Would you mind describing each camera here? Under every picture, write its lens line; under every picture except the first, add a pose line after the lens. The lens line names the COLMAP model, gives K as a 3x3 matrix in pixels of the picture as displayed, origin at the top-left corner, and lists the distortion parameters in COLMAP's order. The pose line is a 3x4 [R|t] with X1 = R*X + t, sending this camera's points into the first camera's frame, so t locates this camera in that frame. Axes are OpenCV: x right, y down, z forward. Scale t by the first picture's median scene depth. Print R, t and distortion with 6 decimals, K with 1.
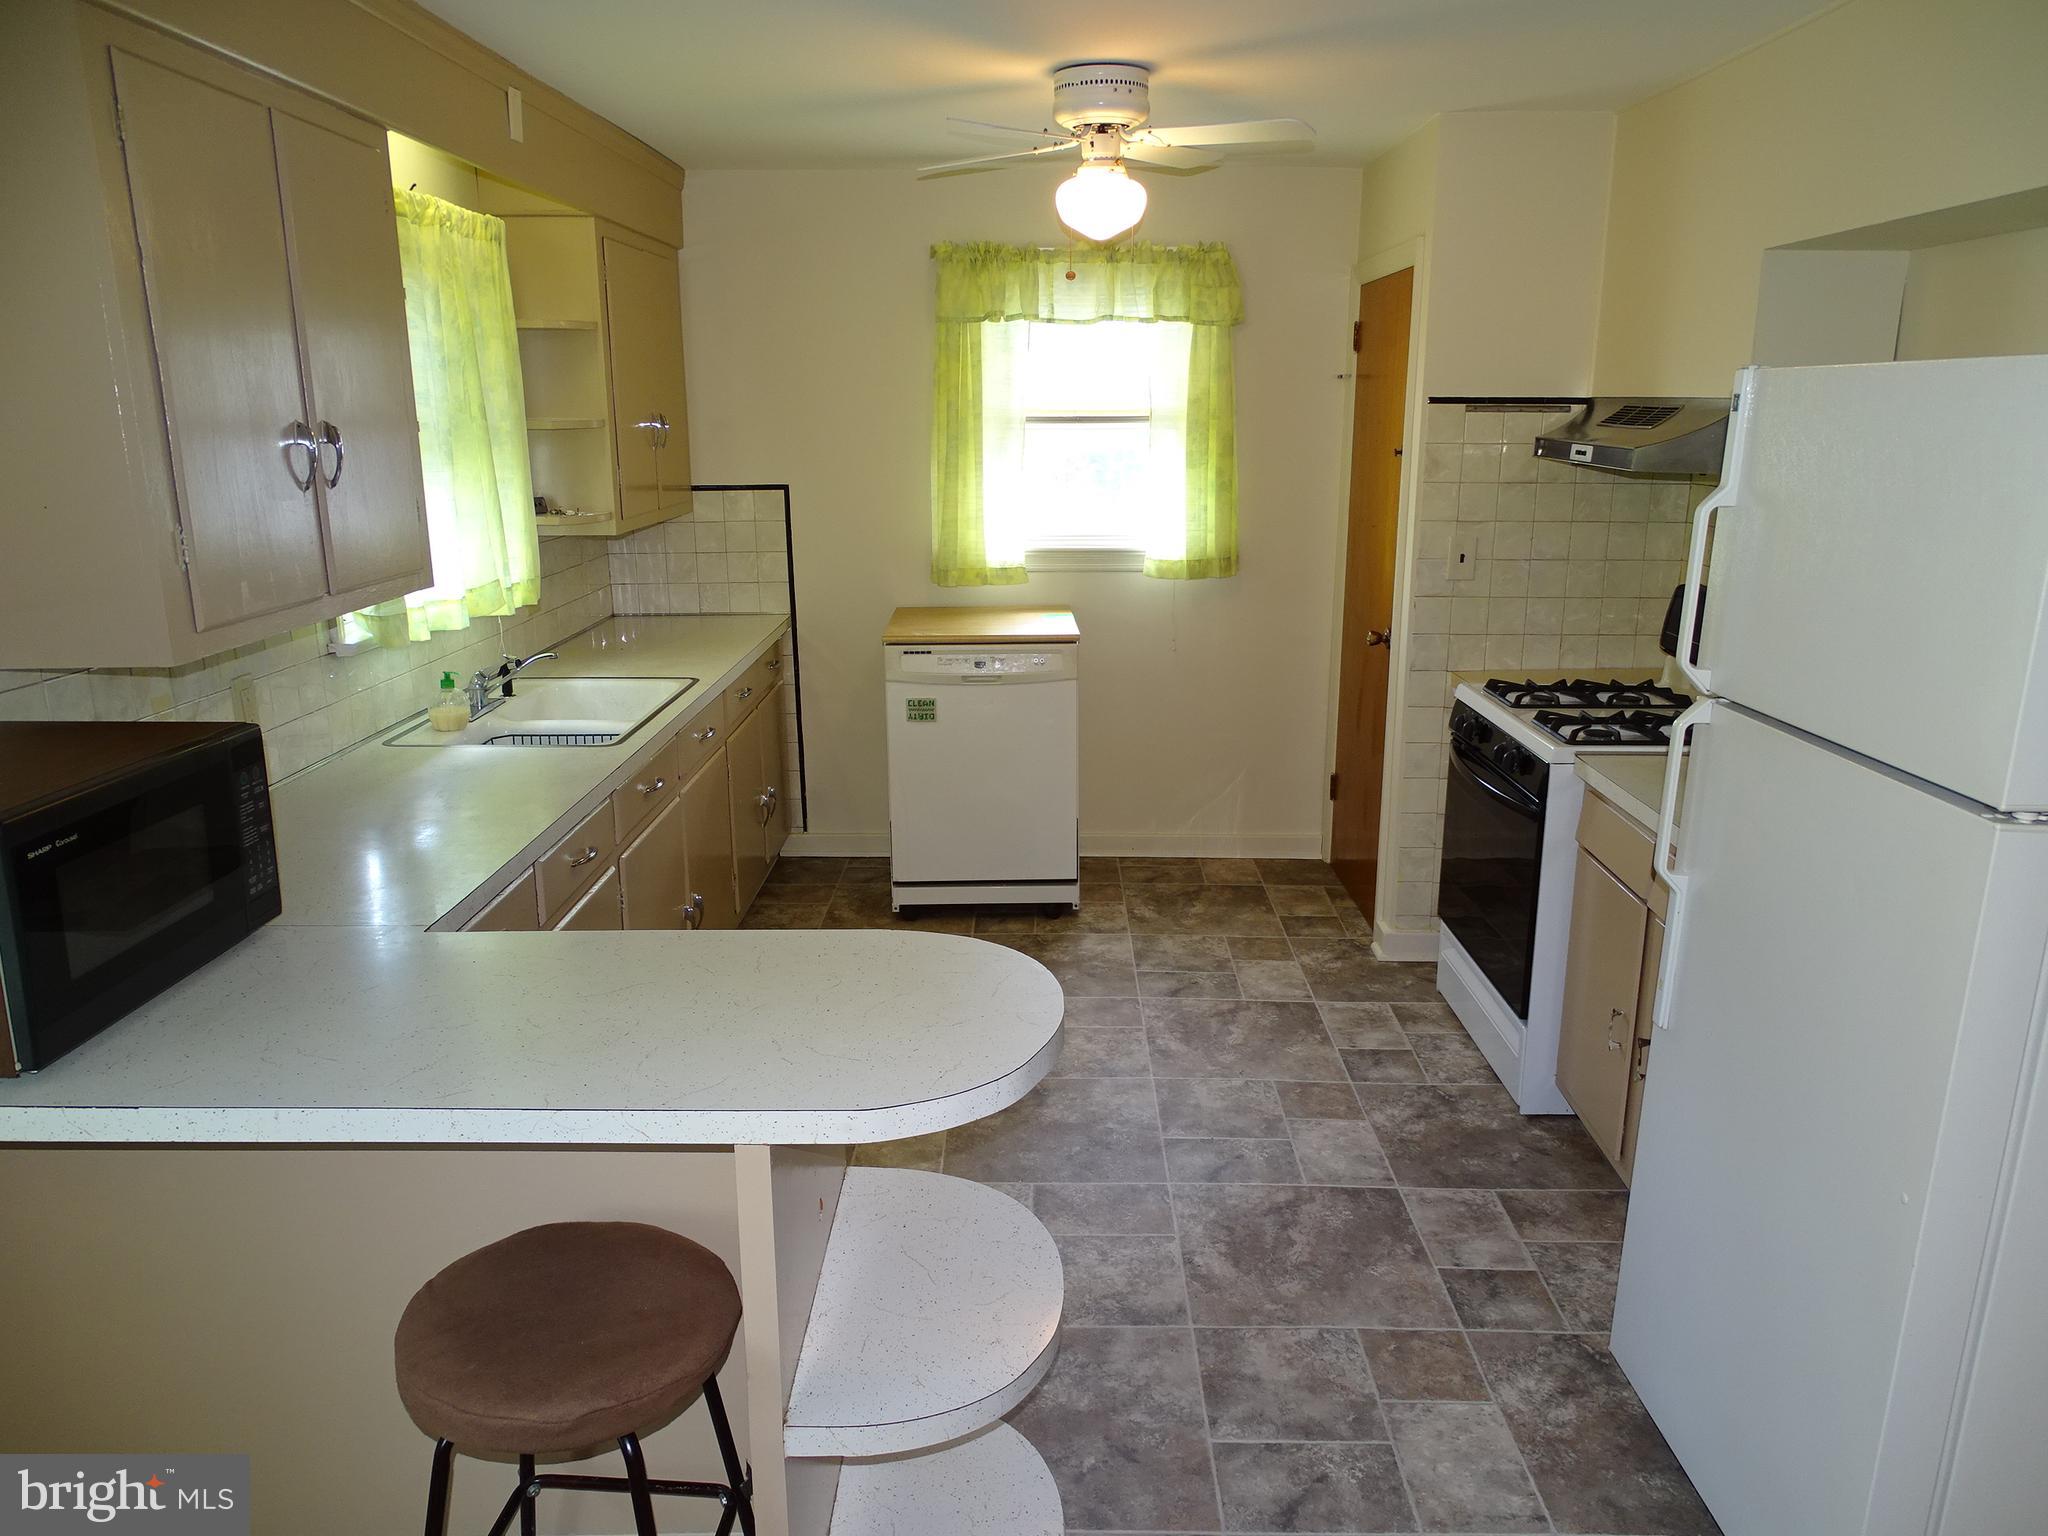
lens RADIAL K [[1459.2, 0, 1014.7], [0, 1459.2, 761.4], [0, 0, 1]] dist [0.003909, -0.002825]
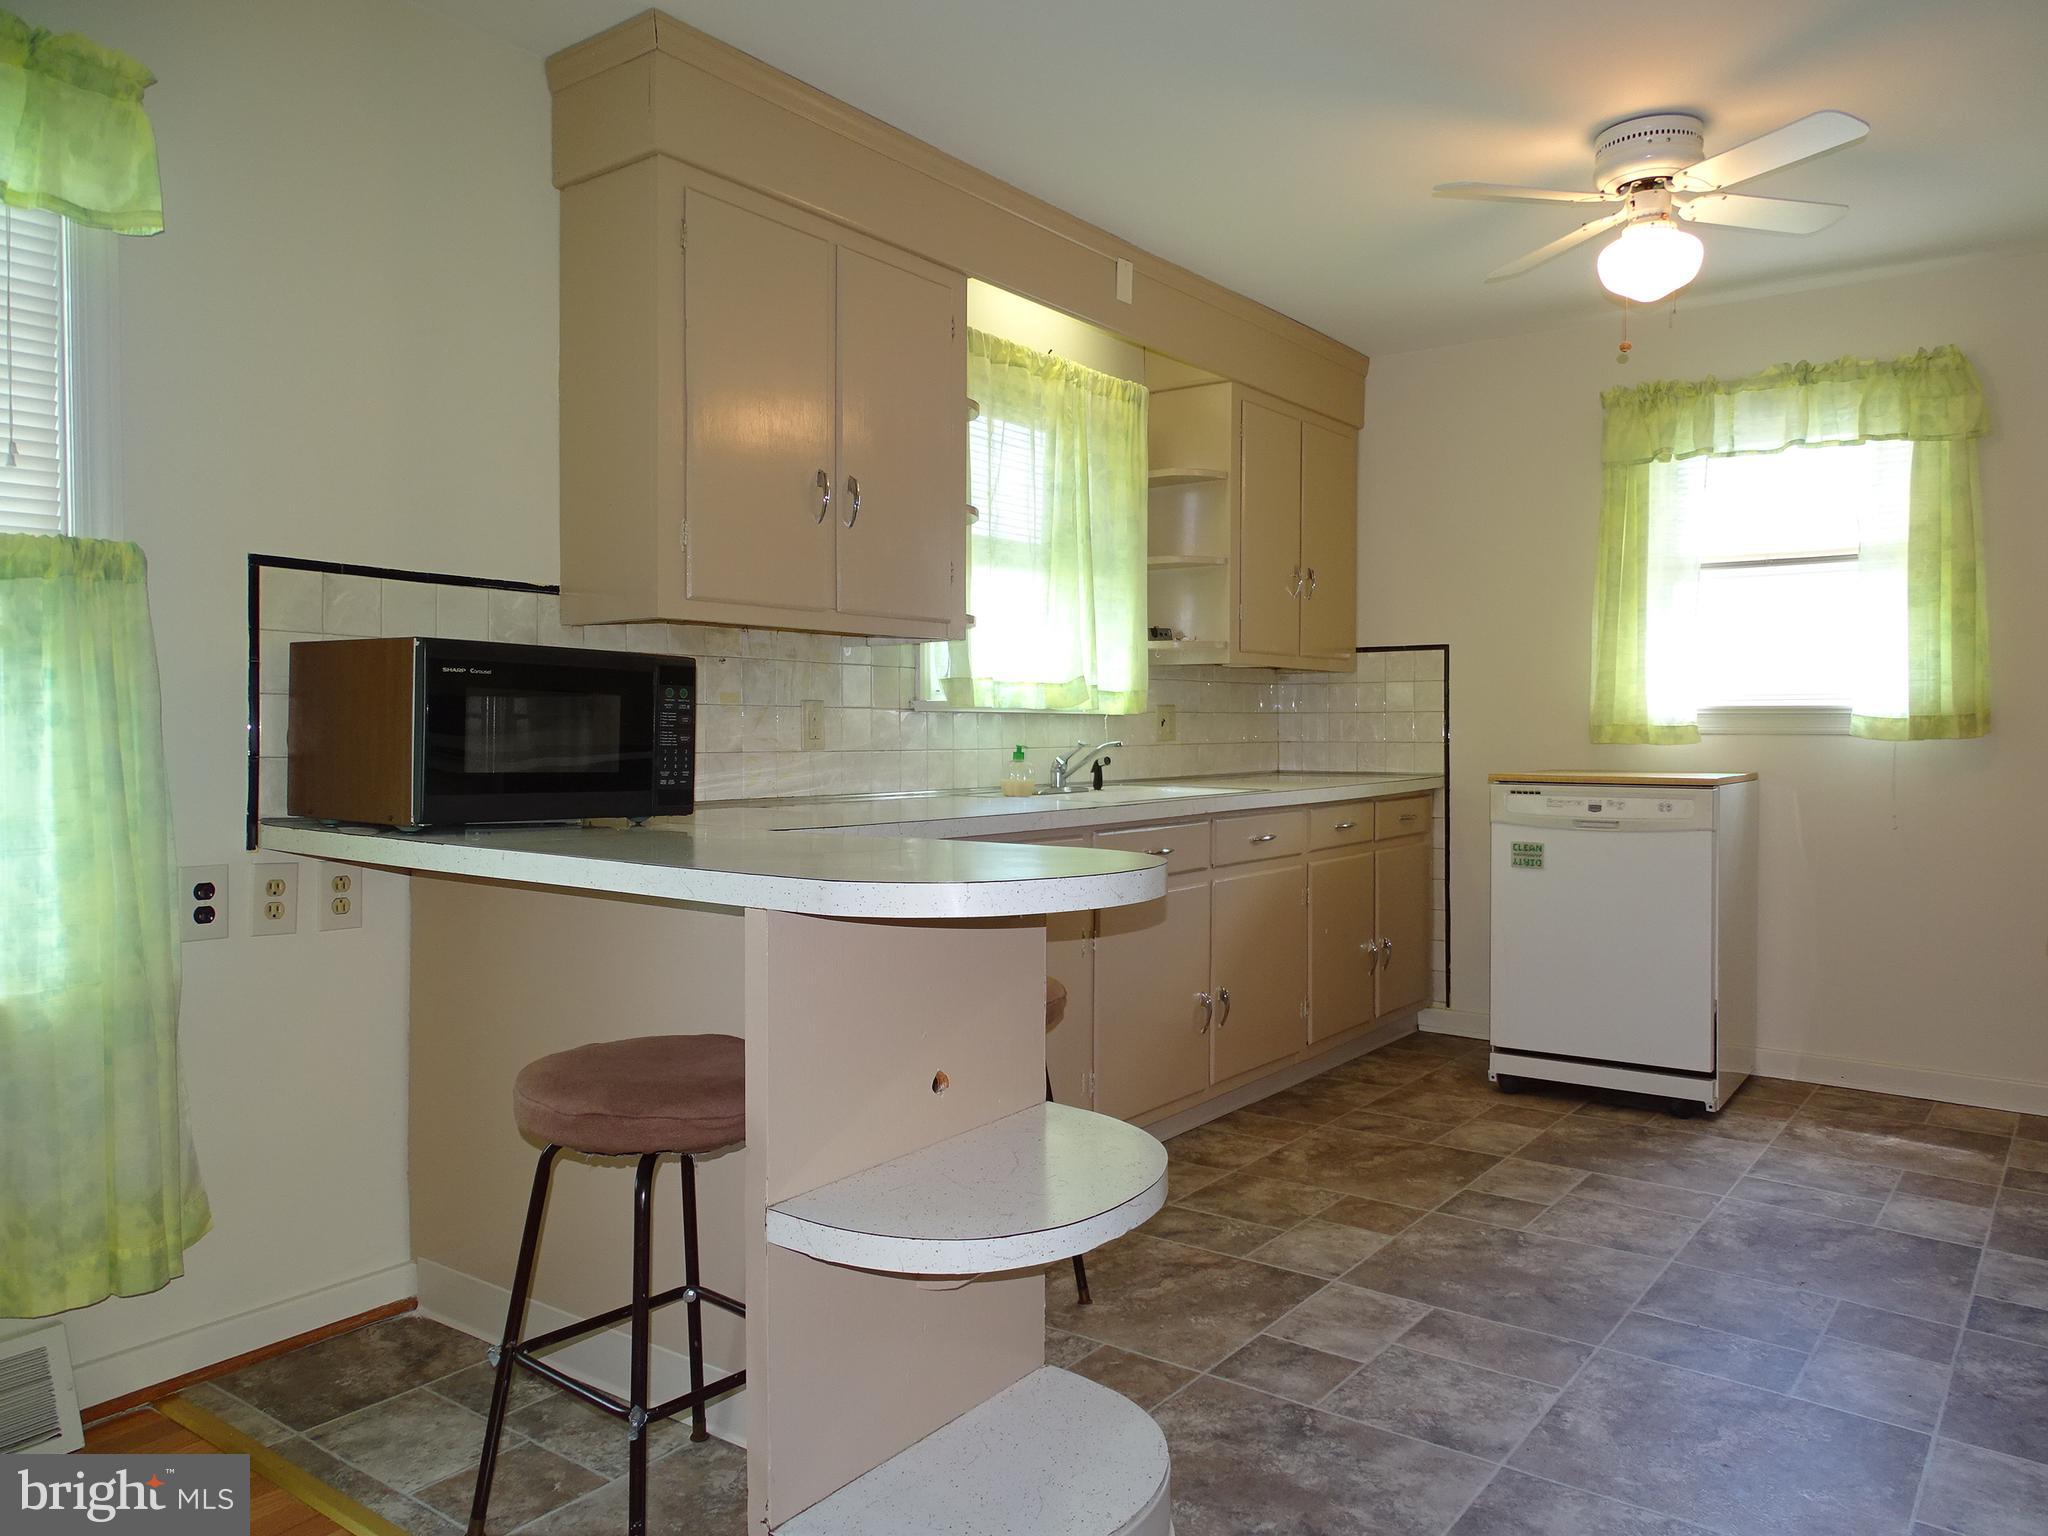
lens RADIAL K [[1451.2, 0, 1032.8], [0, 1451.2, 758.0], [0, 0, 1]] dist [0.006427, -0.001509]
pose [[0.812757, 0.020777, -0.582232, 0.204655], [-0.147388, 0.974188, -0.170979, 0.102833], [0.563652, 0.224779, 0.794840, 0.077036]]
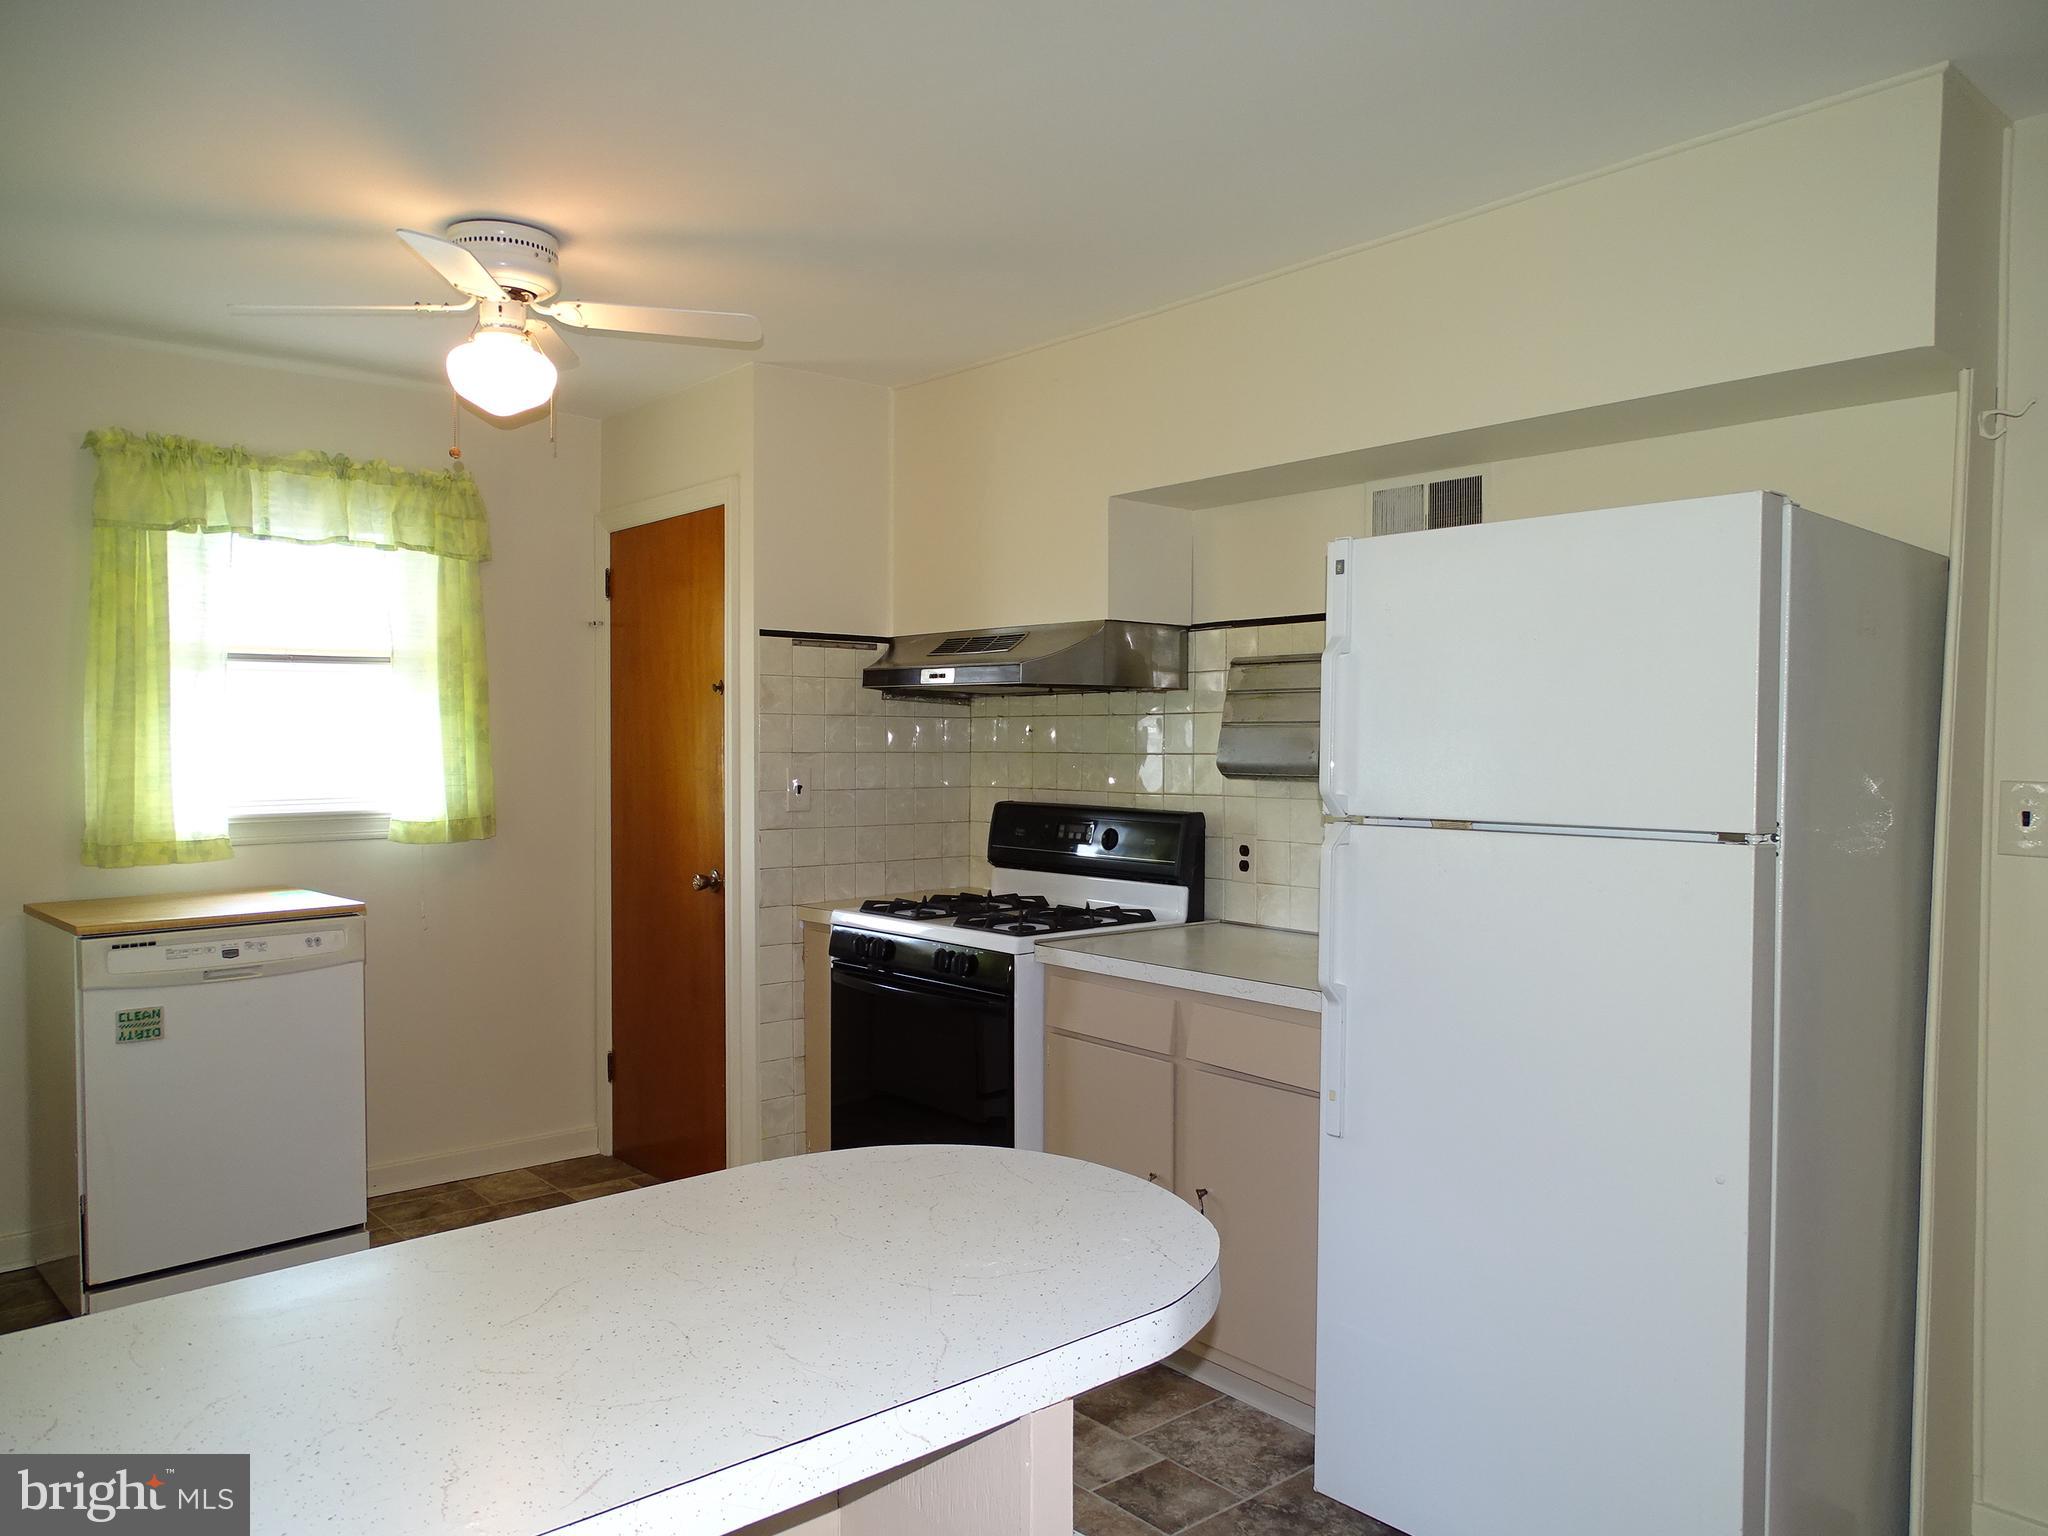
lens RADIAL K [[1461.6, 0, 1033.5], [0, 1461.6, 762.1], [0, 0, 1]] dist [0.003183, -0.005347]
pose [[0.742244, -0.010673, 0.670045, -0.209151], [0.162204, 0.973002, -0.164183, 0.027347], [-0.650203, 0.230548, 0.723936, 0.151535]]
